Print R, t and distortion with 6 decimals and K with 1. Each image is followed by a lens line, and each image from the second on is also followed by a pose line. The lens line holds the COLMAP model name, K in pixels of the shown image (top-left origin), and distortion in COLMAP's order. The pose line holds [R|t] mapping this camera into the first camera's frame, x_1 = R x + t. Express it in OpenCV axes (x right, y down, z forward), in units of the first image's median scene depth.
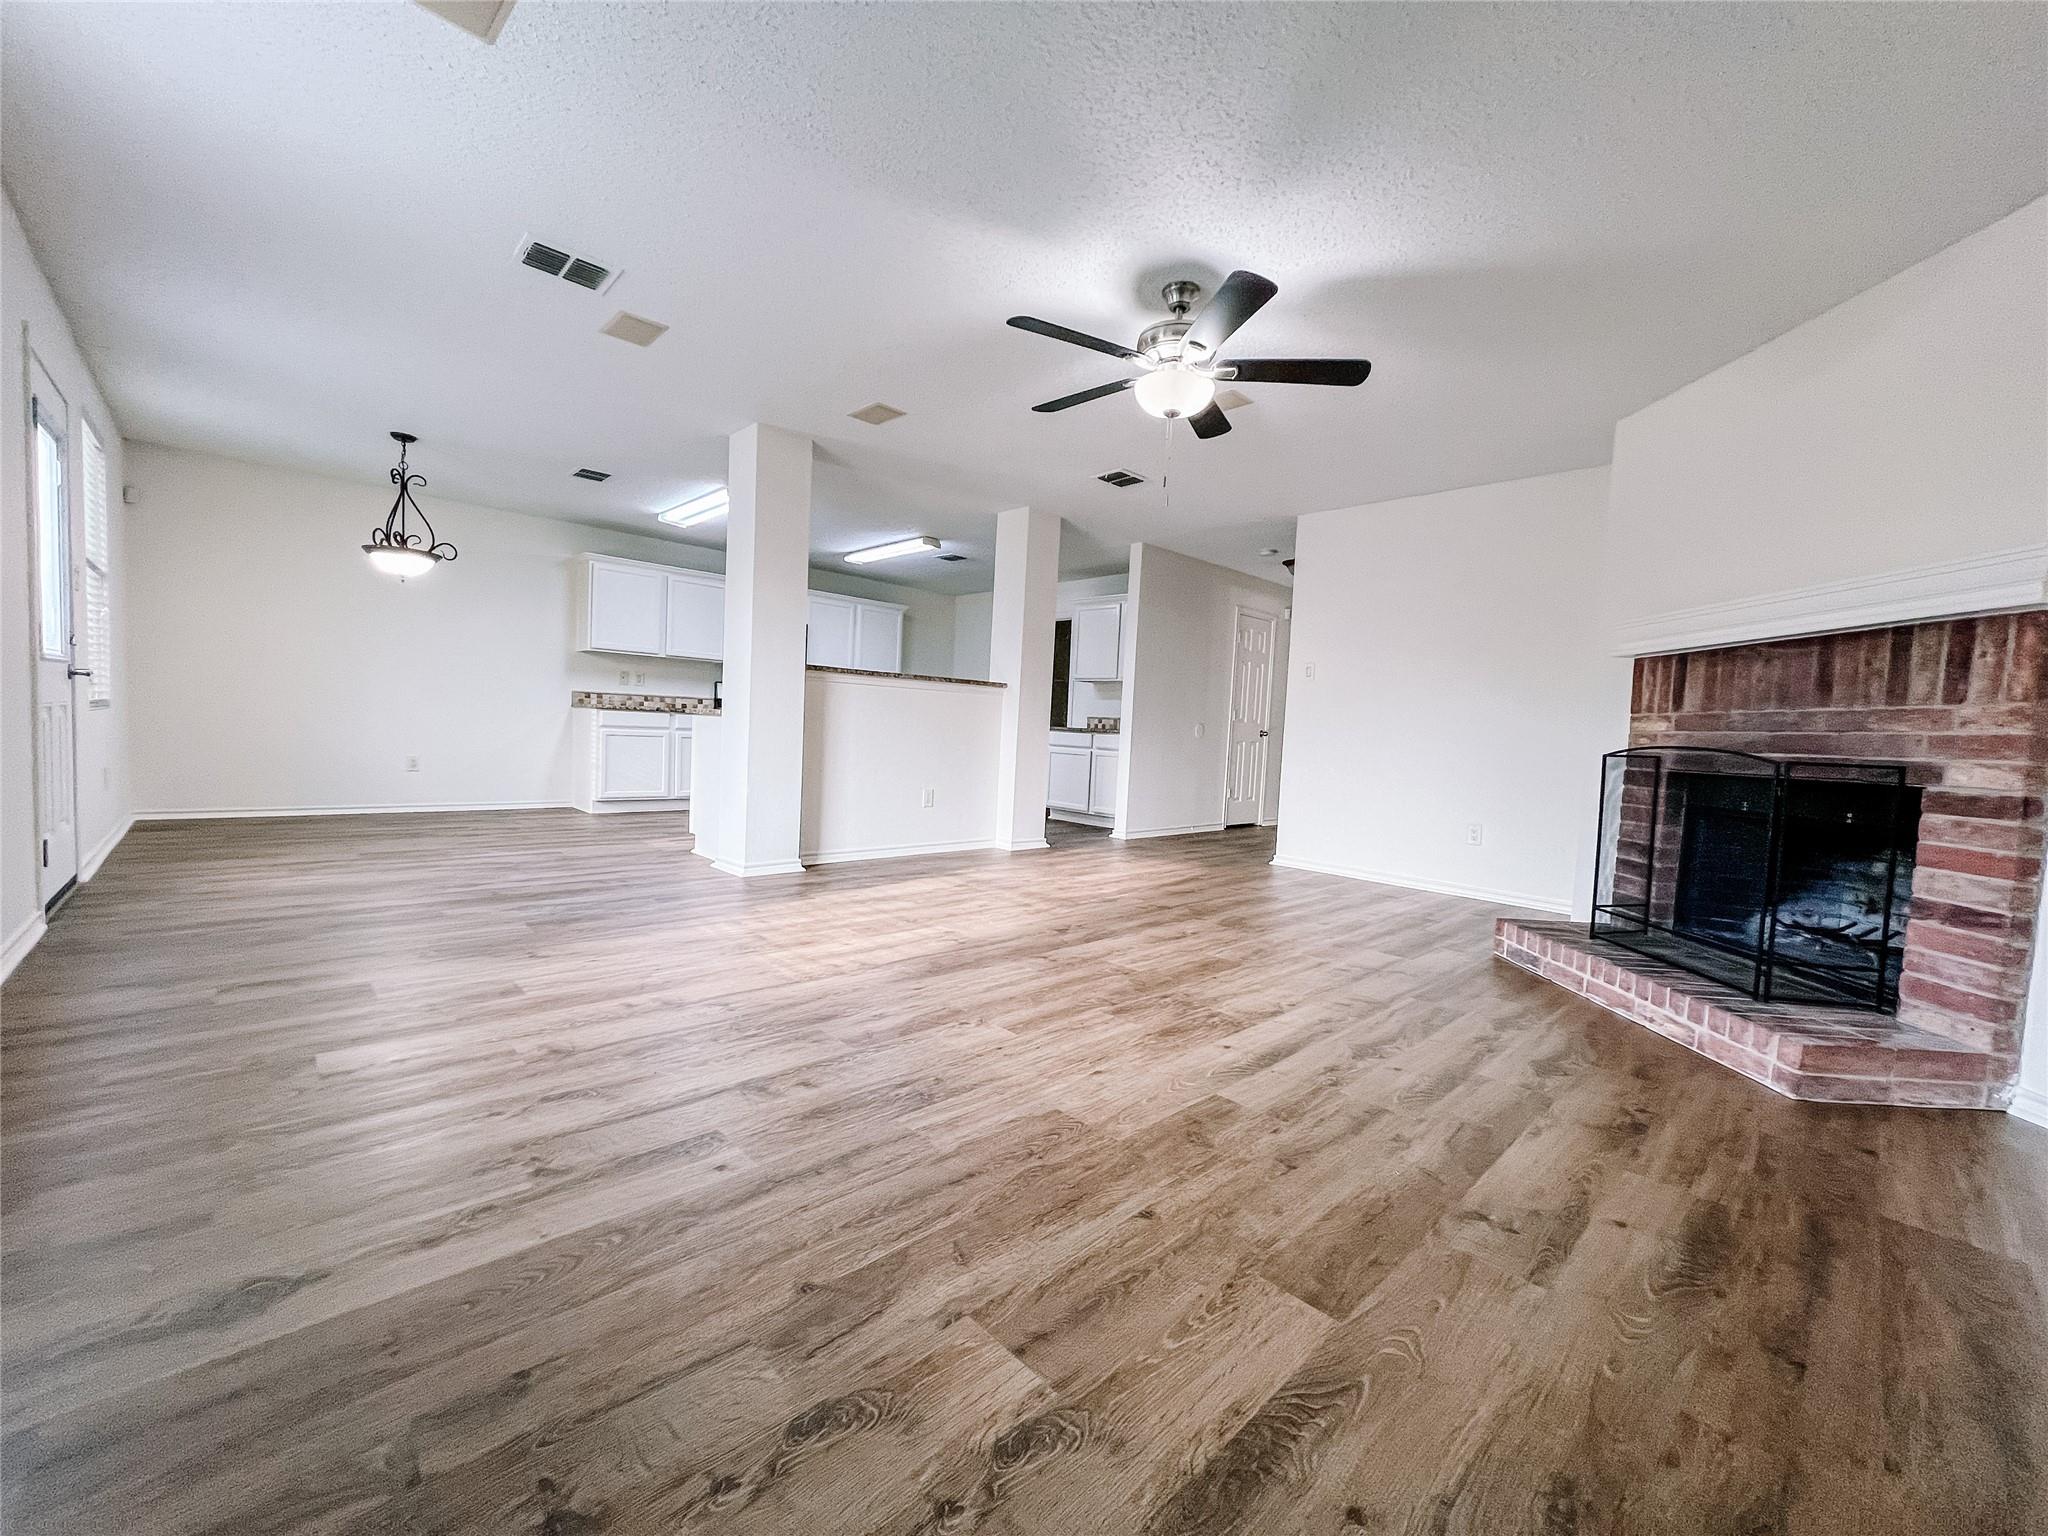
lens RADIAL K [[820.3, 0, 1024.2], [0, 820.3, 772.0], [0, 0, 1]] dist [0.002136, -0.001047]
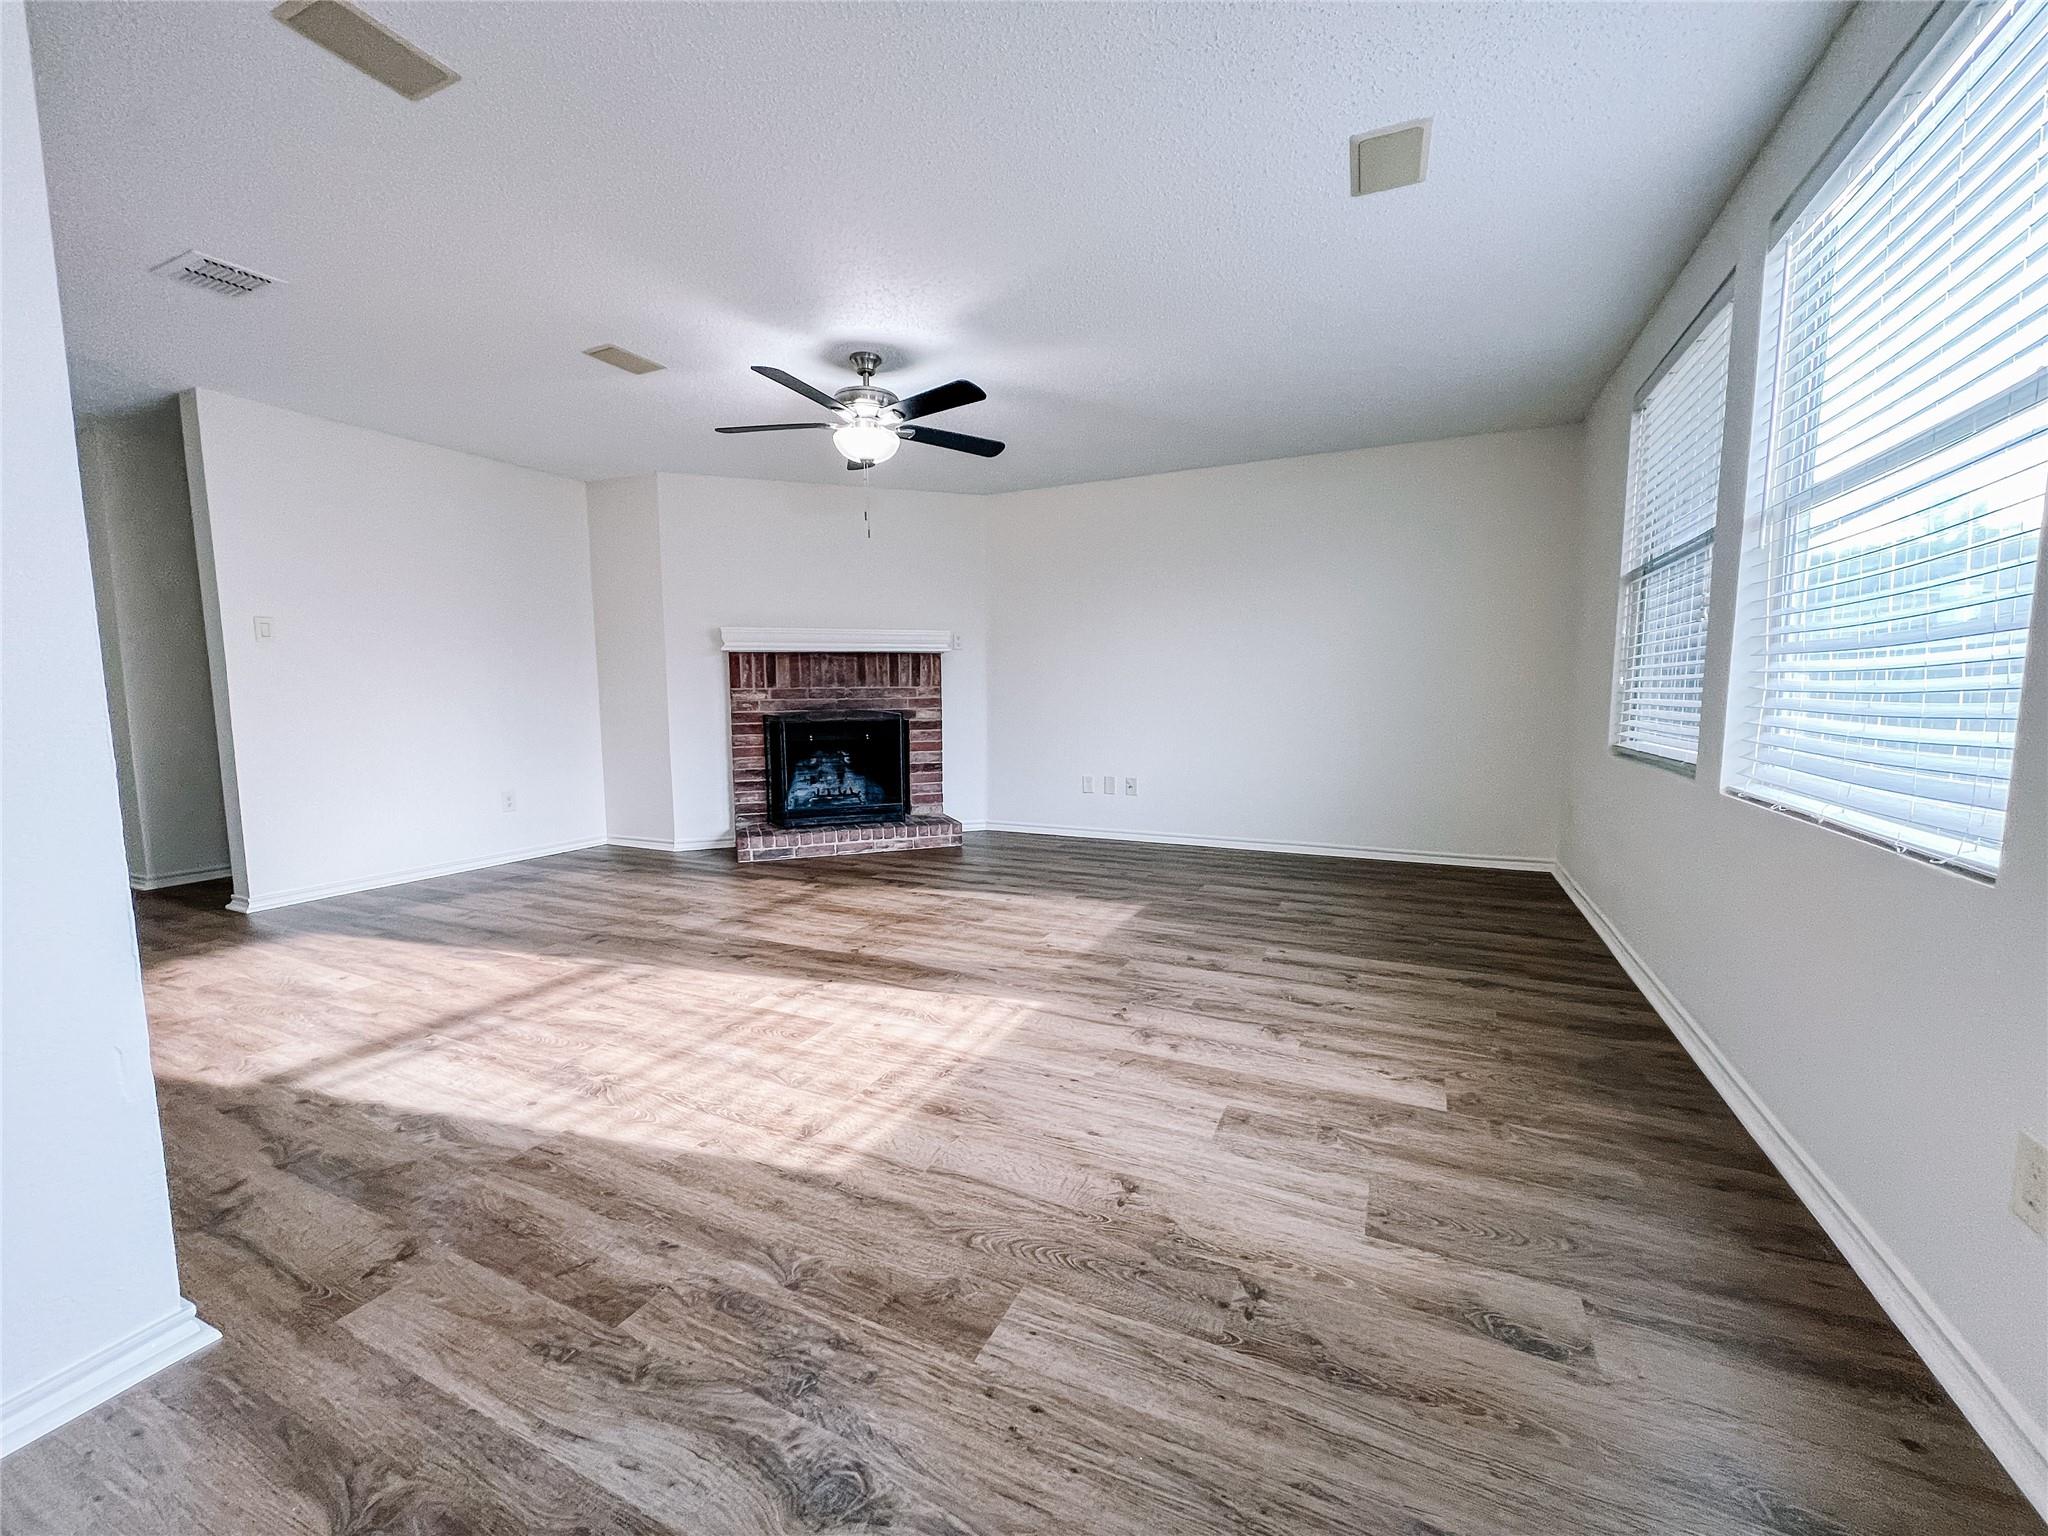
lens RADIAL K [[820.3, 0, 1030.8], [0, 820.3, 779.2], [0, 0, 1]] dist [0.002136, -0.001047]
pose [[-0.367244, -0.145243, 0.918714, -1.275232], [0.041646, 0.984174, 0.172240, -0.205104], [-0.929192, 0.101515, -0.355383, 1.481019]]
